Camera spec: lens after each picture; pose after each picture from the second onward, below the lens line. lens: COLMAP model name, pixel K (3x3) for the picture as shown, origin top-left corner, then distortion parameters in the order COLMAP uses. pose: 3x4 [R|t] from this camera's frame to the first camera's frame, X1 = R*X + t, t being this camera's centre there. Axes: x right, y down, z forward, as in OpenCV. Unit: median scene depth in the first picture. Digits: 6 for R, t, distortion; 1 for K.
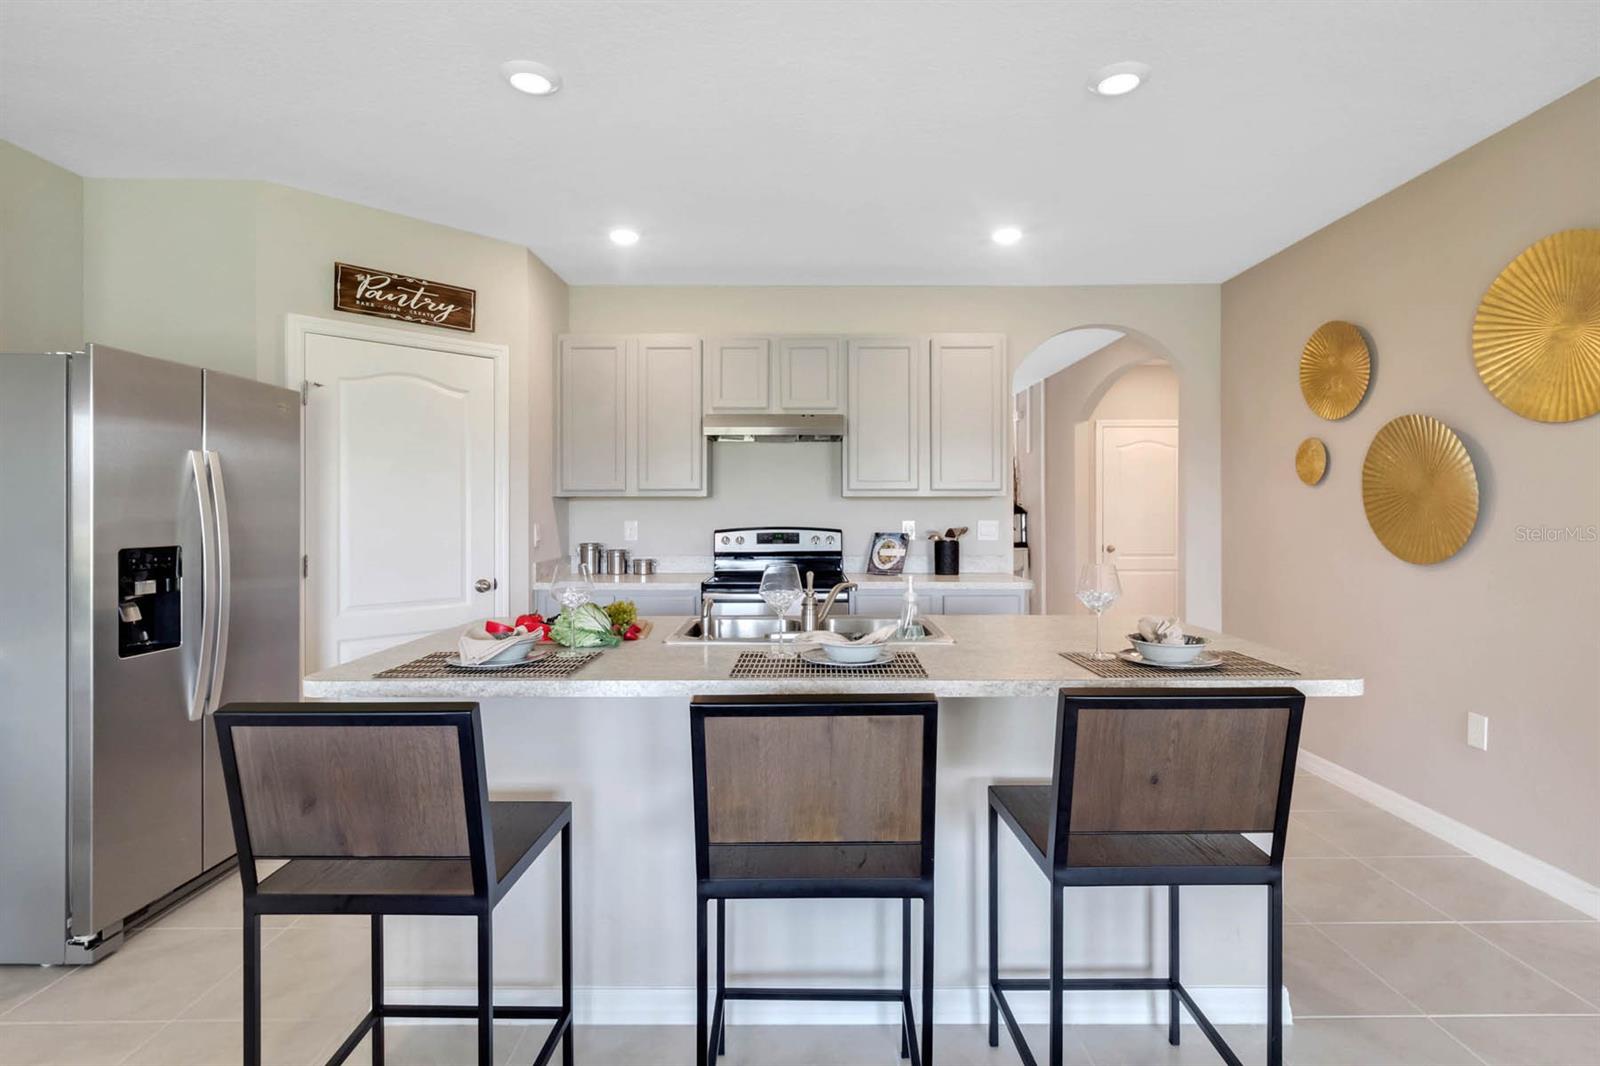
lens RADIAL K [[780.7, 0, 771.4], [0, 780.7, 517.5], [0, 0, 1]] dist [0.002356, -0.002004]
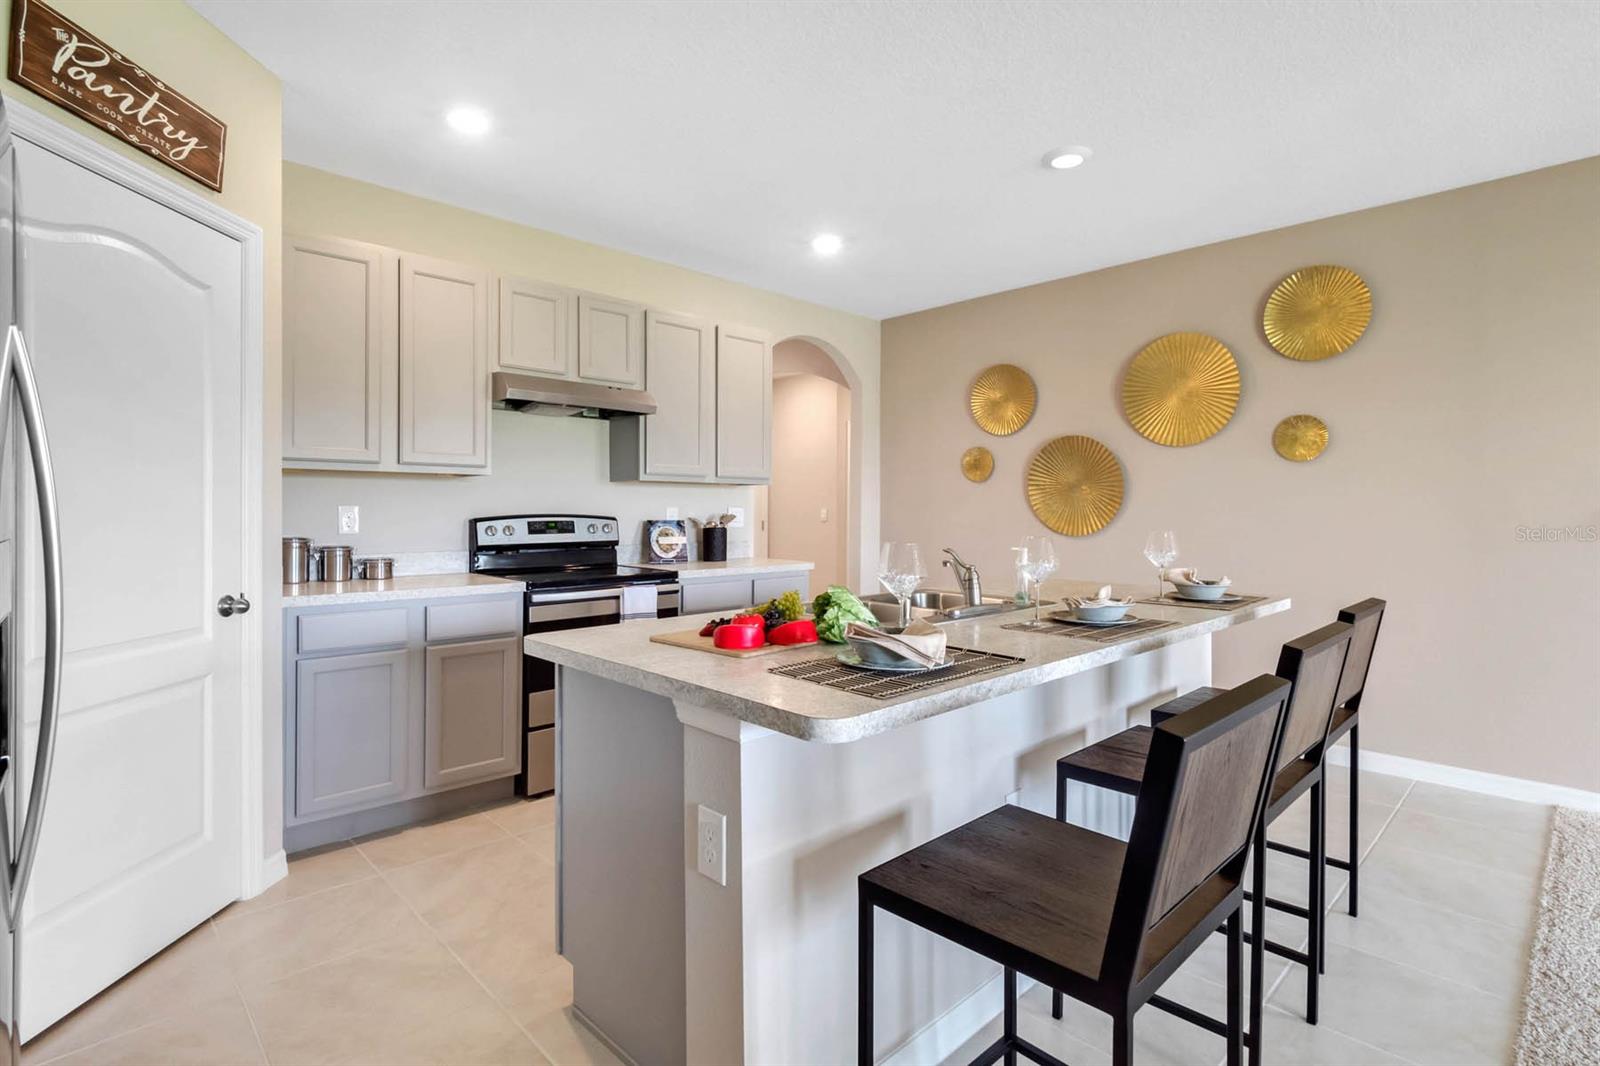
lens RADIAL K [[780.7, 0, 783.5], [0, 780.7, 526.9], [0, 0, 1]] dist [0.002356, -0.002004]
pose [[0.722201, -0.012148, 0.691577, -0.414165], [0.002336, 0.999883, 0.015124, 0.013993], [-0.691679, -0.009307, 0.722145, 0.212146]]
